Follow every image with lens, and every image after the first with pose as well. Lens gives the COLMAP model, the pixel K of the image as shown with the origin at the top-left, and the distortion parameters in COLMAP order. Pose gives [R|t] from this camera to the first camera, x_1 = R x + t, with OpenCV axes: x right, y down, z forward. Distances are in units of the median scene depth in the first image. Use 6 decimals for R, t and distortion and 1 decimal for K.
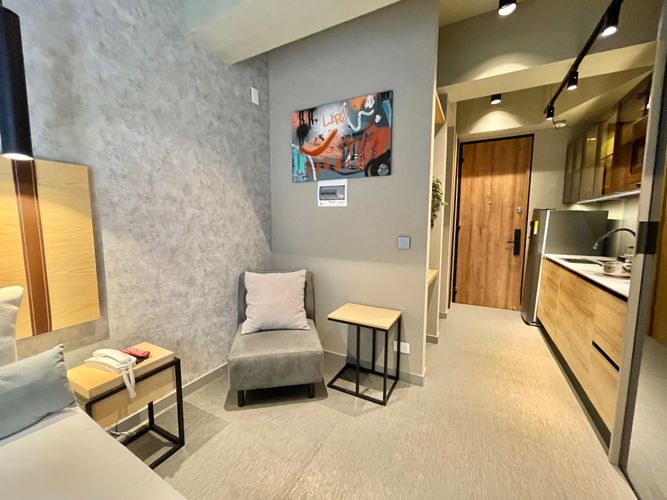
lens RADIAL K [[269.2, 0, 333.5], [0, 269.2, 250.1], [0, 0, 1]] dist [-0.003108, 0.000246]
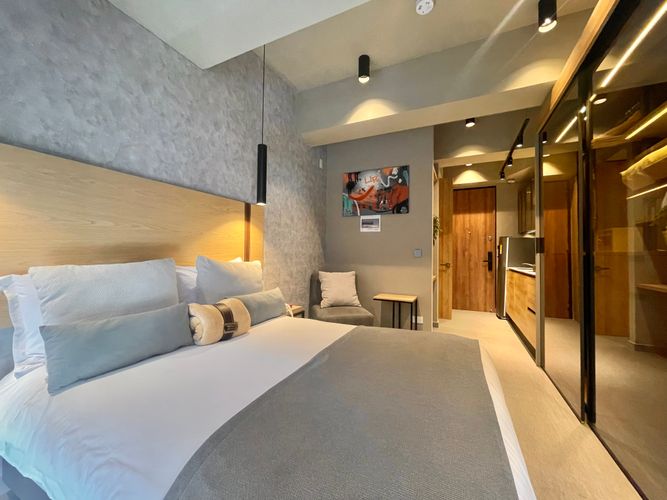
lens RADIAL K [[269.2, 0, 334.3], [0, 269.2, 249.8], [0, 0, 1]] dist [-0.003108, 0.000246]
pose [[0.998916, 0.009168, 0.045631, -0.315182], [-0.003562, 0.992590, -0.121460, 0.149471], [-0.046406, 0.121166, 0.991547, -0.598712]]
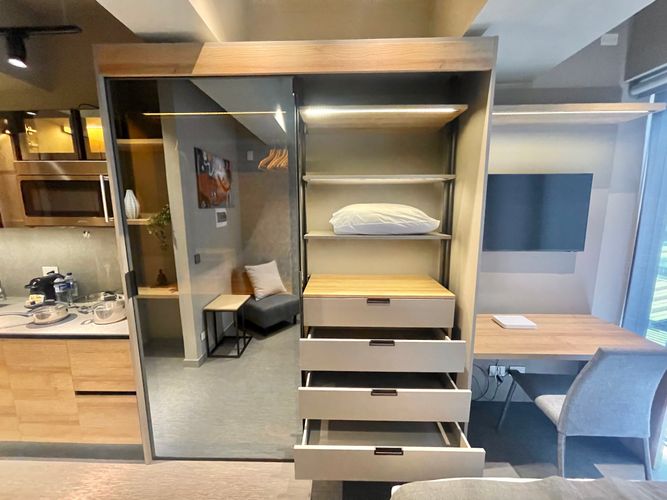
lens RADIAL K [[269.2, 0, 333.2], [0, 269.2, 248.6], [0, 0, 1]] dist [-0.003108, 0.000246]
pose [[-0.450630, -0.137498, 0.882059, -0.193453], [0.096346, 0.974805, 0.201177, -0.220381], [-0.887497, 0.175639, -0.426029, 0.403820]]
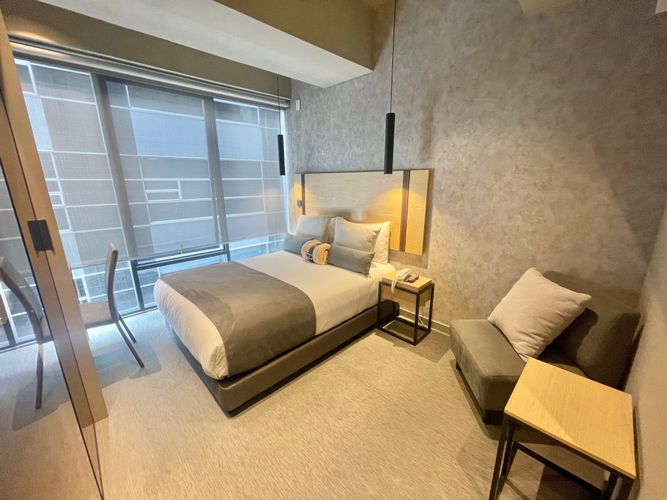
lens RADIAL K [[269.2, 0, 331.3], [0, 269.2, 250.7], [0, 0, 1]] dist [-0.003108, 0.000246]
pose [[-0.307226, 0.238899, -0.921162, 0.667677], [-0.094952, 0.955451, 0.279460, -0.152654], [0.946888, 0.173324, -0.270855, 0.619095]]
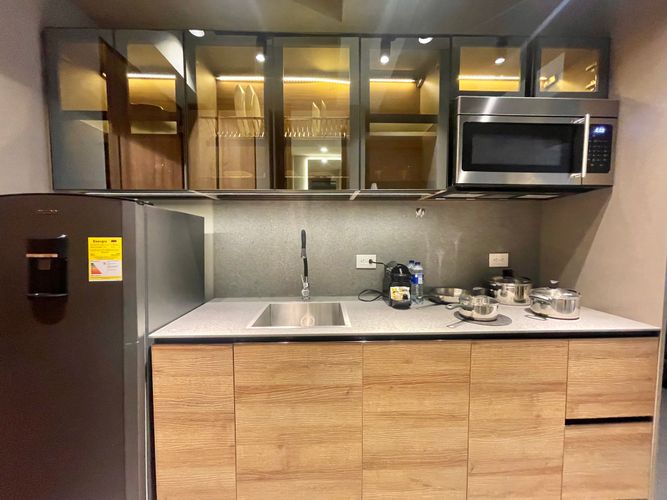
lens RADIAL K [[269.2, 0, 330.3], [0, 269.2, 248.2], [0, 0, 1]] dist [-0.003108, 0.000246]
pose [[-0.501780, -0.047603, 0.863684, 0.574485], [0.090566, 0.990105, 0.107187, -0.162330], [-0.860241, 0.132004, -0.492504, 1.429831]]
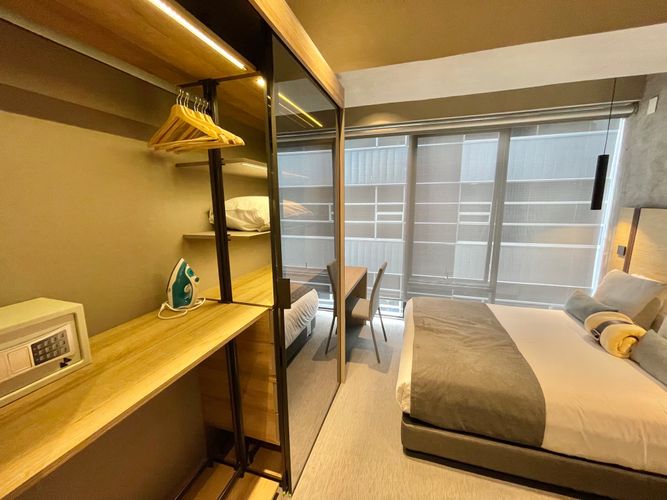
lens RADIAL K [[269.2, 0, 334.4], [0, 269.2, 252.4], [0, 0, 1]] dist [-0.003108, 0.000246]
pose [[-0.981832, 0.039324, -0.185634, 0.477723], [-0.015261, 0.958758, 0.283813, -0.245572], [0.189139, 0.281489, -0.940739, 0.761285]]
